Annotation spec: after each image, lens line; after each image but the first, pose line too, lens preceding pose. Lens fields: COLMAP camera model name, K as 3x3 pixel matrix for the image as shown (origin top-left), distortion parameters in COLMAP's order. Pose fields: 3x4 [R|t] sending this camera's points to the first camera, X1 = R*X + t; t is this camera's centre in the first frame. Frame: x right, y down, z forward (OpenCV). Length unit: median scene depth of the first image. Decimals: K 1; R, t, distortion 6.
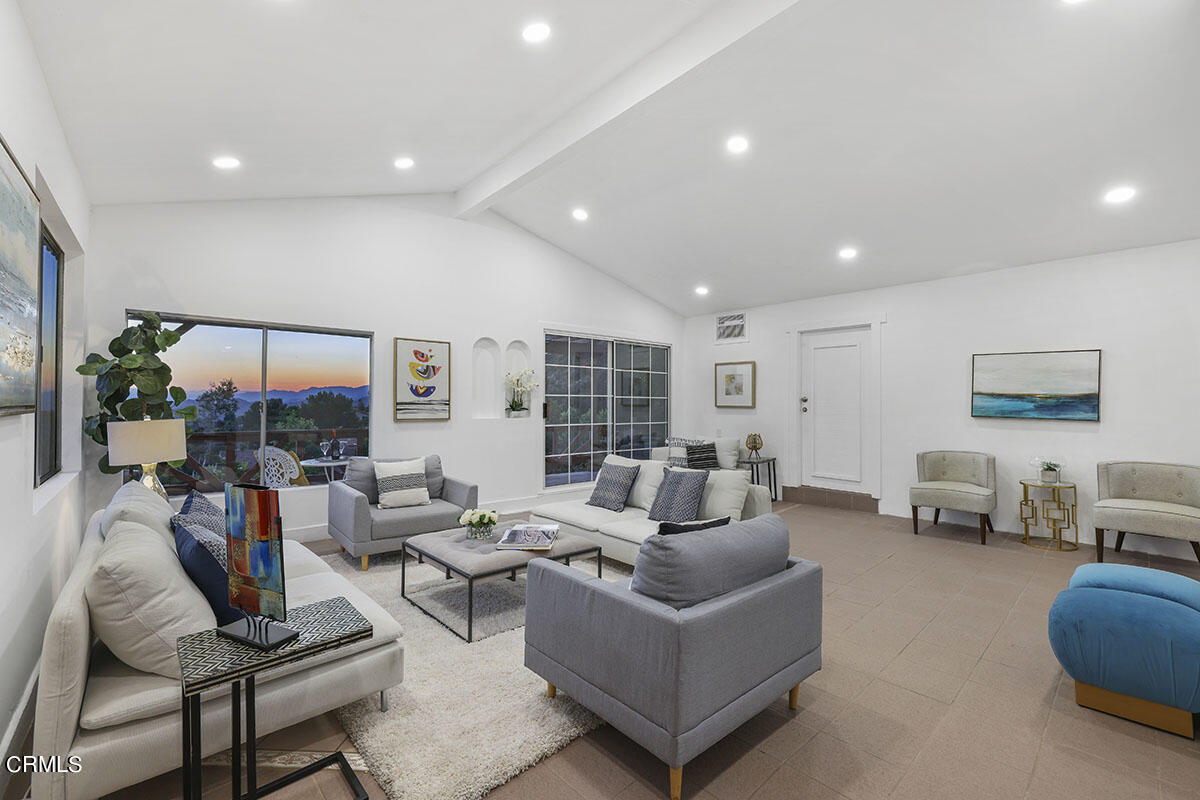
lens RADIAL K [[508.9, 0, 599.0], [0, 508.9, 400.4], [0, 0, 1]] dist [-0.003017, 0.001356]
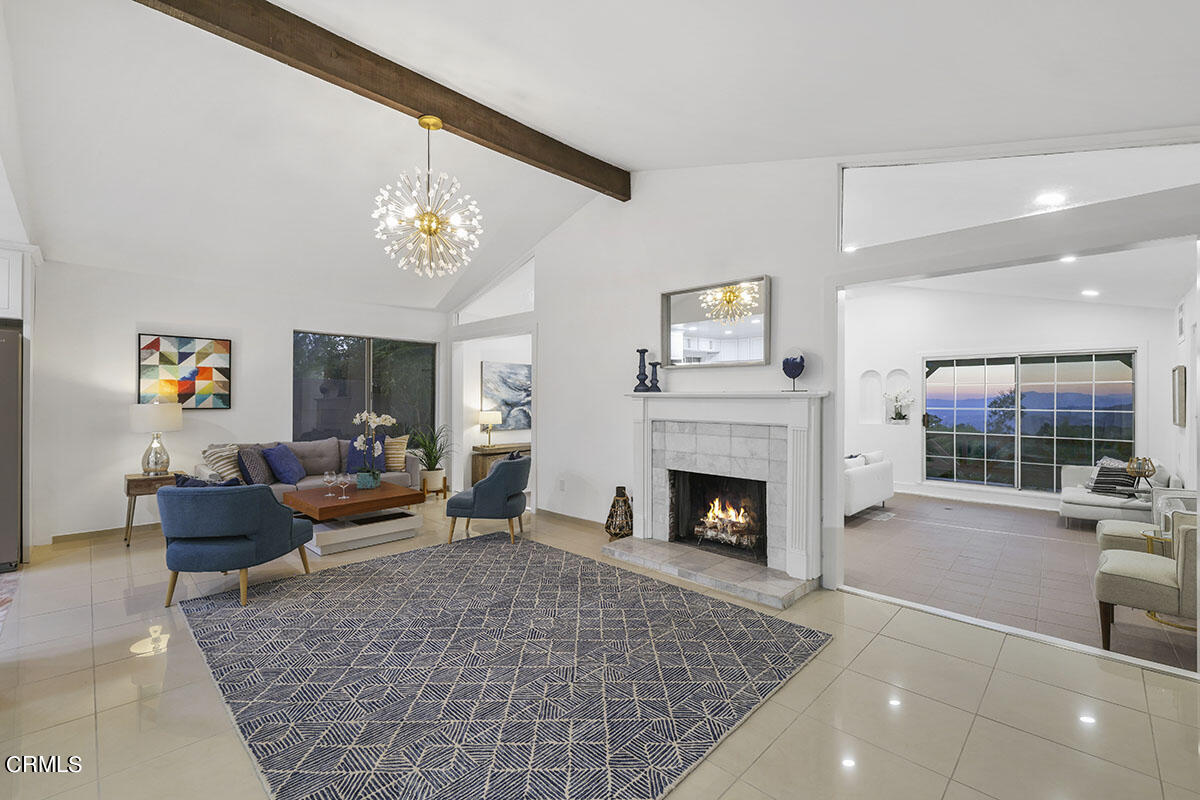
lens RADIAL K [[508.9, 0, 600.5], [0, 508.9, 398.9], [0, 0, 1]] dist [-0.003017, 0.001356]
pose [[0.065443, -0.003535, -0.997850, 1.339394], [0.001837, 0.999992, -0.003422, -0.037558], [0.997855, -0.001609, 0.065449, 0.107268]]
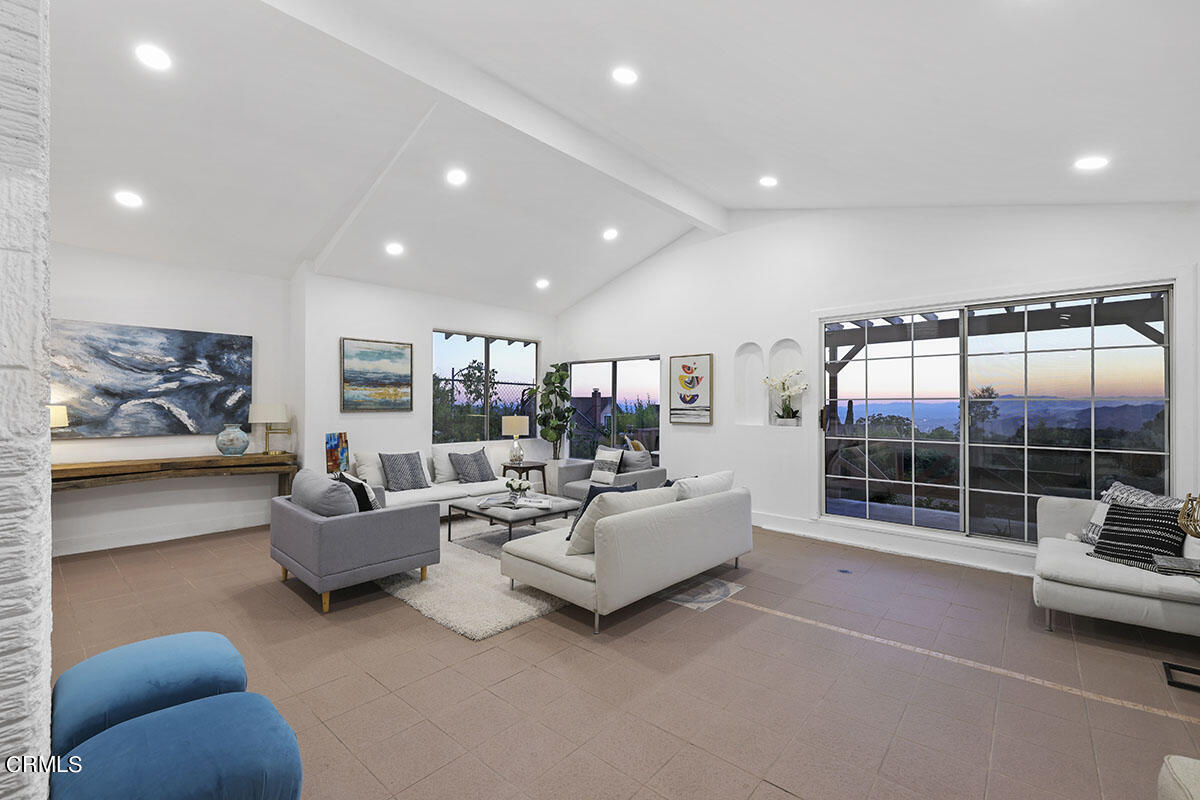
lens RADIAL K [[508.9, 0, 596.9], [0, 508.9, 402.4], [0, 0, 1]] dist [-0.003017, 0.001356]
pose [[0.090075, -0.006078, -0.995916, 0.792364], [0.005257, 0.999970, -0.005627, -0.004454], [0.995921, -0.004728, 0.090104, 0.670919]]
